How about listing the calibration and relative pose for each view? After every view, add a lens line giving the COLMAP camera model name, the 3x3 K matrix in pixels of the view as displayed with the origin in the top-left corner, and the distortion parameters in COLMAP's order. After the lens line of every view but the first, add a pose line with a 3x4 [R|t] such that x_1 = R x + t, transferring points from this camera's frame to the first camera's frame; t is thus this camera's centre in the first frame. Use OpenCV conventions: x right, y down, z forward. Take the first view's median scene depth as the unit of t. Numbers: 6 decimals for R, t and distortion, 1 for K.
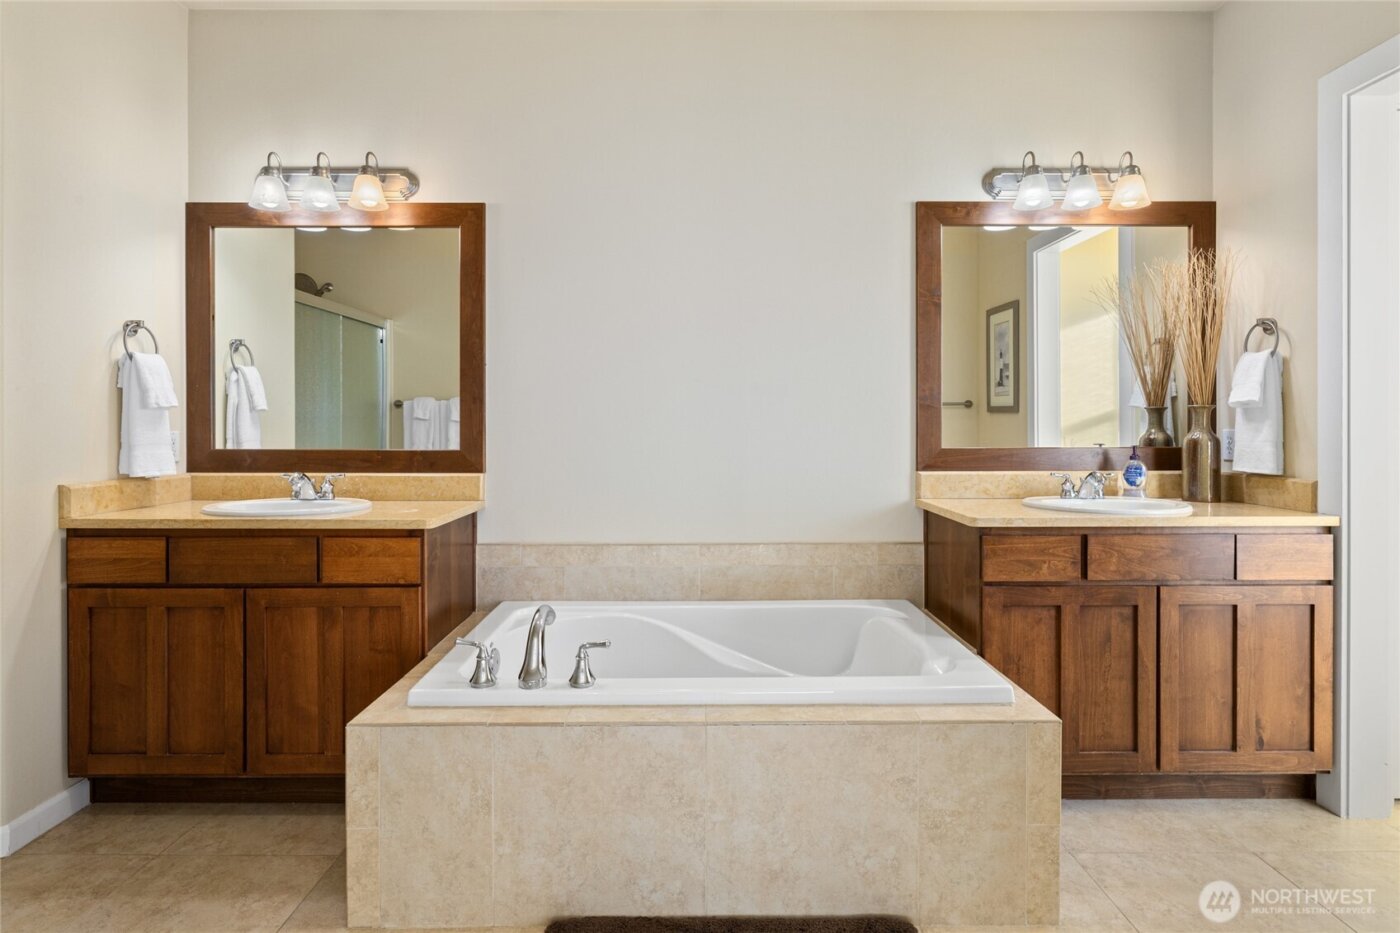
lens RADIAL K [[732.3, 0, 700.4], [0, 732.3, 430.4], [0, 0, 1]] dist [-0.001235, 0.000547]
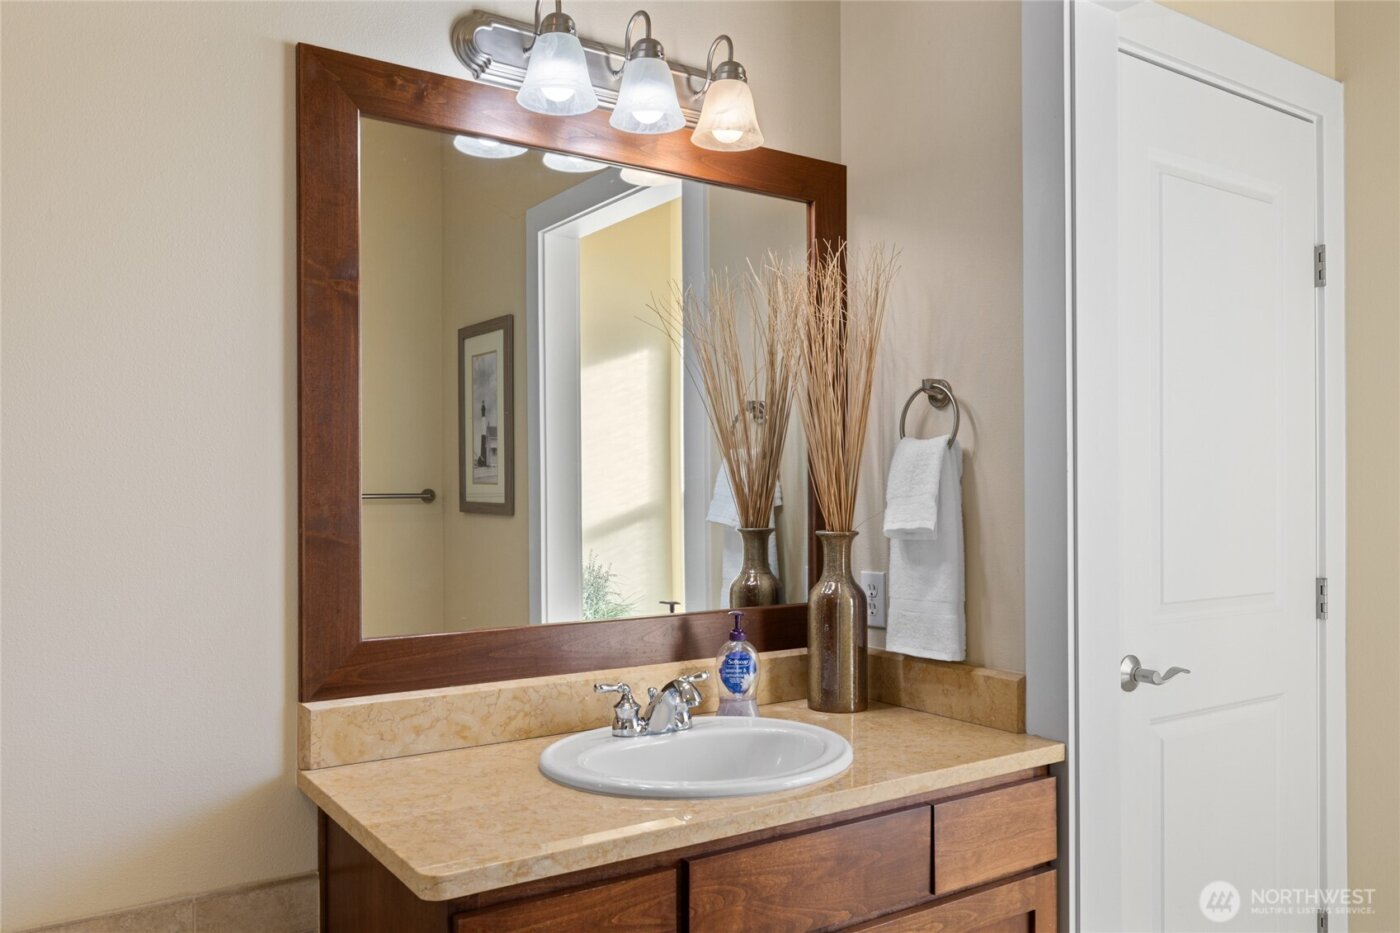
lens RADIAL K [[1046.6, 0, 676.0], [0, 1046.6, 494.1], [0, 0, 1]] dist [0.001125, 0.000672]
pose [[0.836780, -0.002261, 0.547535, 0.155115], [0.004592, 0.999985, -0.002889, -0.059195], [-0.547520, 0.004932, 0.836778, 0.405920]]
